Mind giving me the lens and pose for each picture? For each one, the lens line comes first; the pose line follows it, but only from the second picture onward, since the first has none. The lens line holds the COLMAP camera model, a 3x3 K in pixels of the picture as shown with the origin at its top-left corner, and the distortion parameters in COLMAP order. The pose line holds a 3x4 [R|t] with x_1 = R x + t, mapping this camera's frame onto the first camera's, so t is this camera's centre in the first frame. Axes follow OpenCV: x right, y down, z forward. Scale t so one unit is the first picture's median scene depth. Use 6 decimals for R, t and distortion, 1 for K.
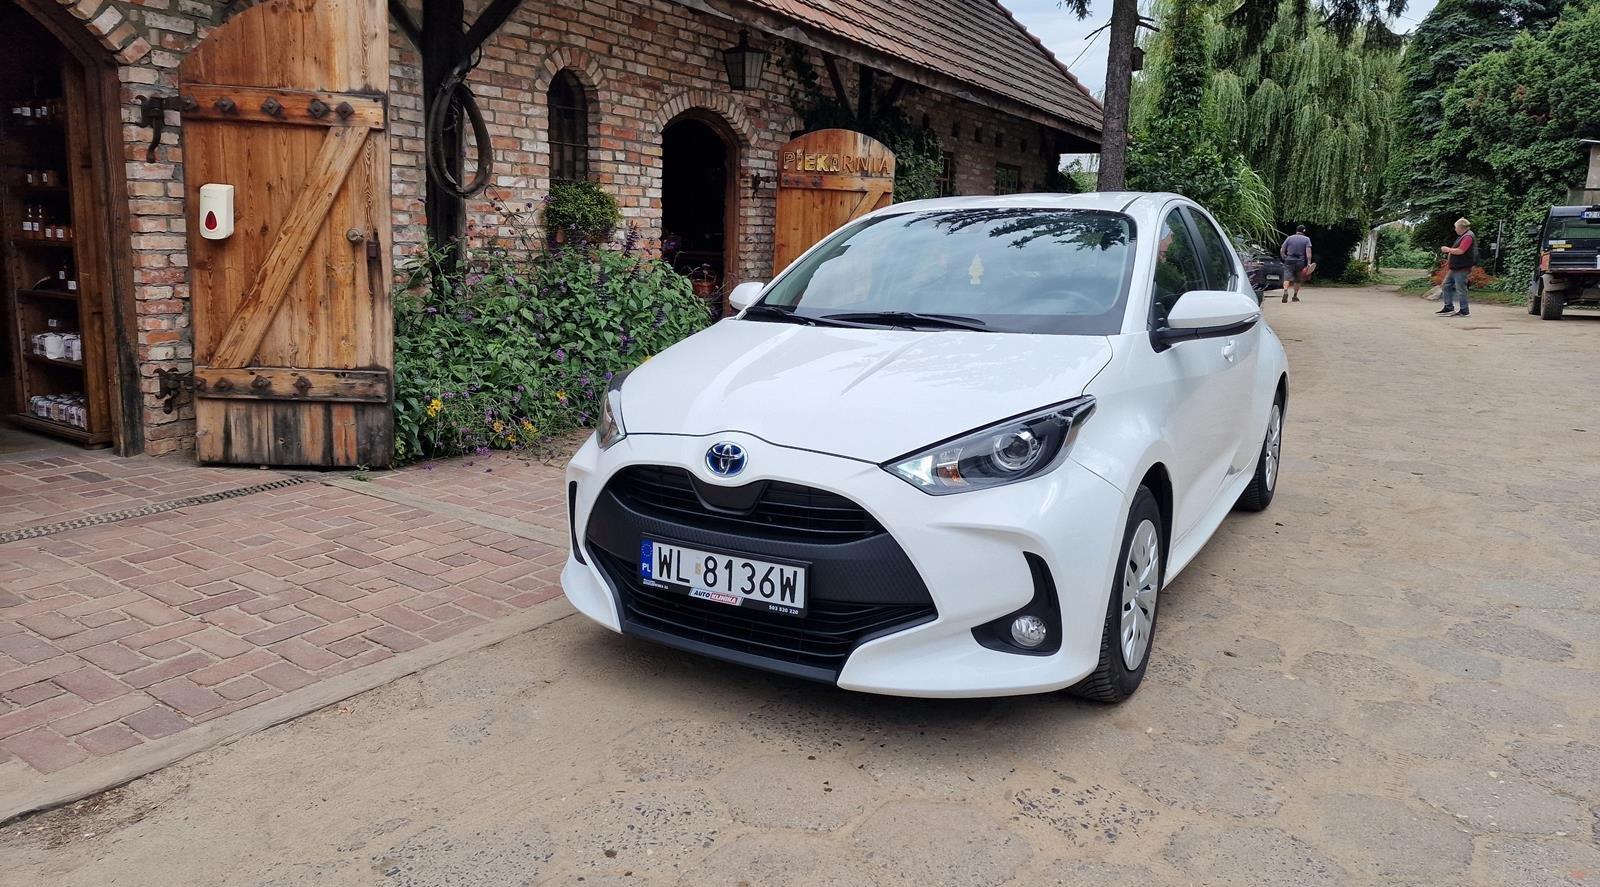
lens RADIAL K [[1134.6, 0, 805.9], [0, 1134.6, 448.9], [0, 0, 1]] dist [0.051949, -0.035495]
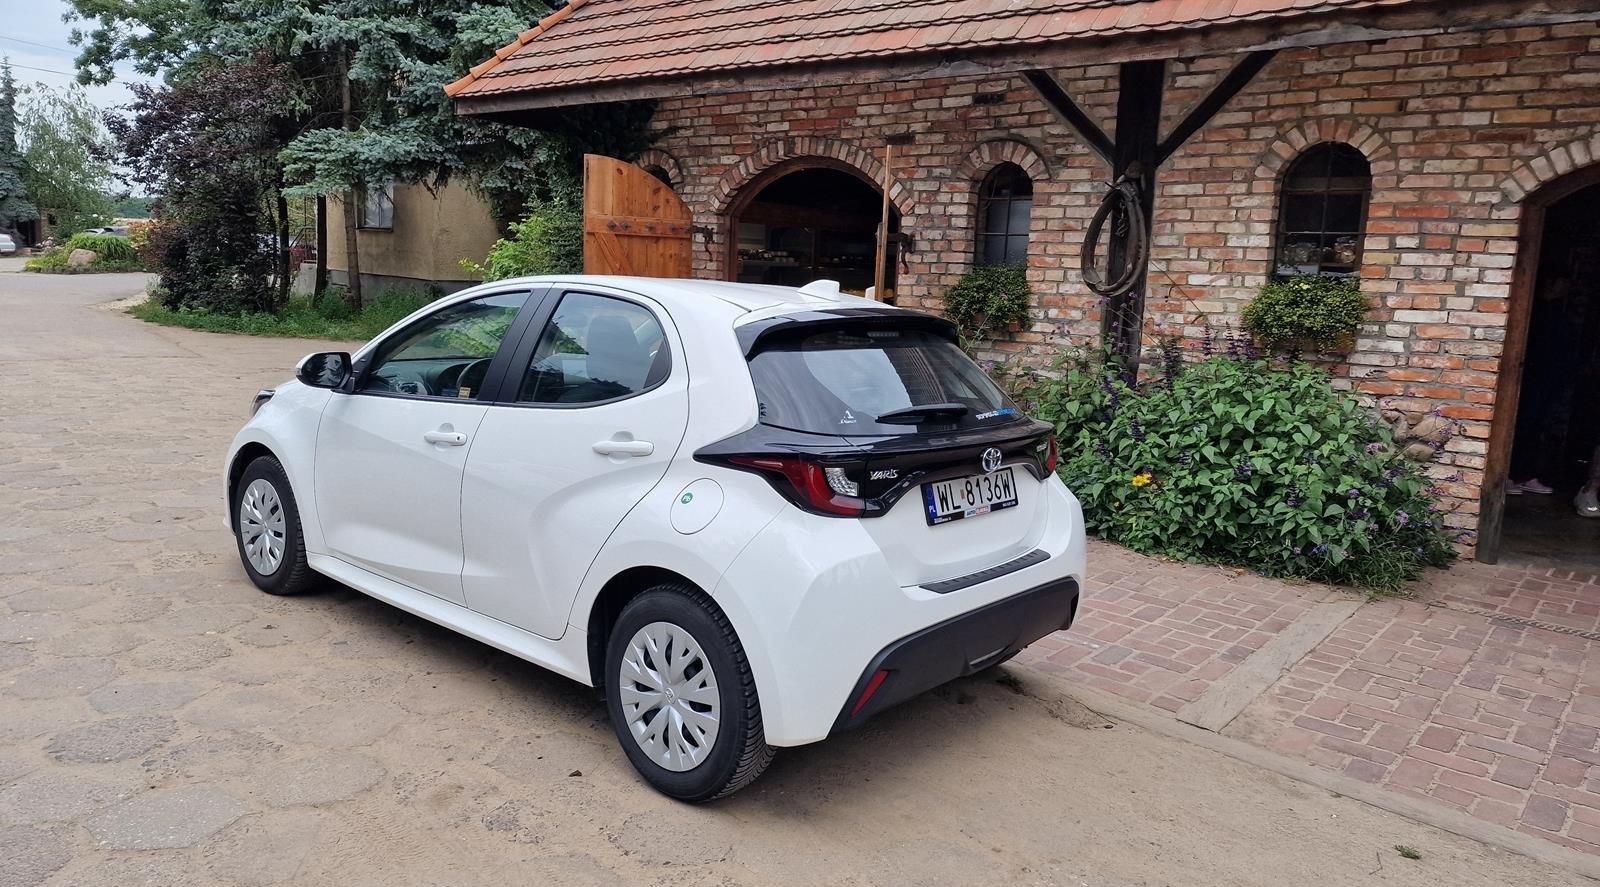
lens RADIAL K [[1134.6, 0, 806.3], [0, 1134.6, 442.0], [0, 0, 1]] dist [0.051949, -0.035495]
pose [[-0.224439, 0.119601, -0.967121, 0.745897], [-0.222708, 0.959879, 0.170389, -0.193221], [0.948698, 0.253628, -0.188799, 0.900645]]
